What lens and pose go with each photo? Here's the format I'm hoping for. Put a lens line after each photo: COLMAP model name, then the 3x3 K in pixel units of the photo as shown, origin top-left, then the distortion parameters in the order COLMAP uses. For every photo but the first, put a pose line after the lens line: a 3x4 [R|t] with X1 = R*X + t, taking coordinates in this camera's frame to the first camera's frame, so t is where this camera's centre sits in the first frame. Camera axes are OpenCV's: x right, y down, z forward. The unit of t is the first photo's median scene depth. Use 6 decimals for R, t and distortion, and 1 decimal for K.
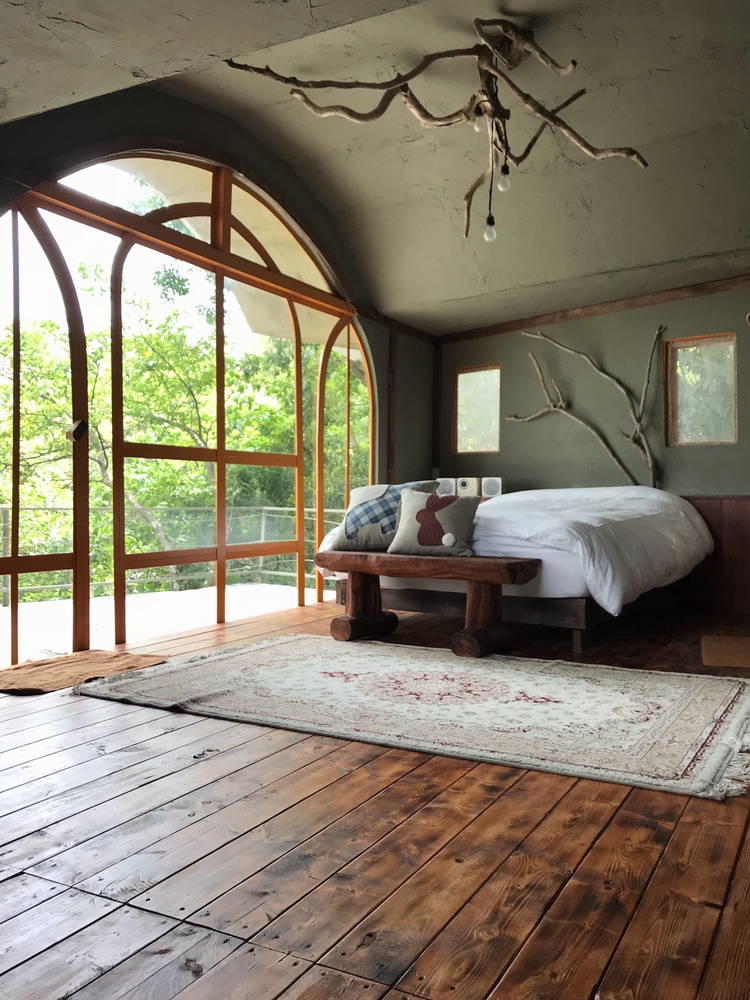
lens RADIAL K [[870.5, 0, 374.0], [0, 870.5, 498.8], [0, 0, 1]] dist [0.003908, 0.000663]
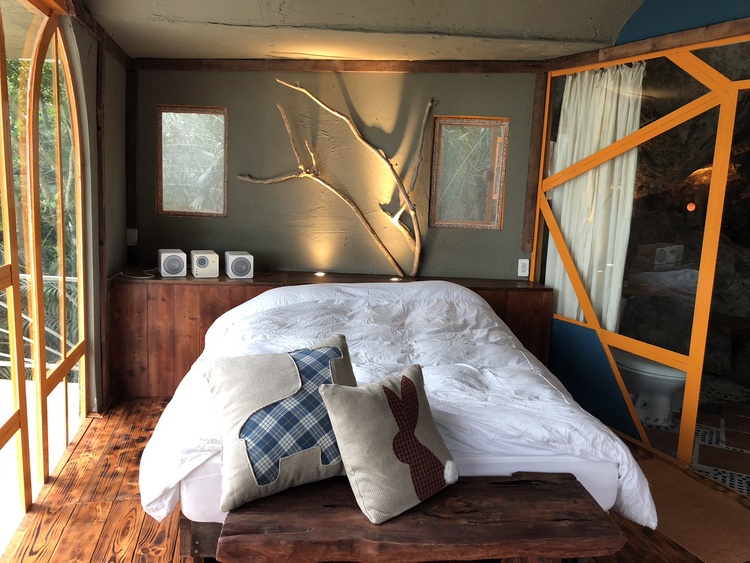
lens RADIAL K [[602.3, 0, 375.7], [0, 602.3, 281.4], [0, 0, 1]] dist [-0.013435, -0.002435]
pose [[0.749370, -0.074842, 0.657908, -0.148401], [-0.043055, 0.985982, 0.161204, -0.098127], [-0.660750, -0.149128, 0.735643, 0.494041]]
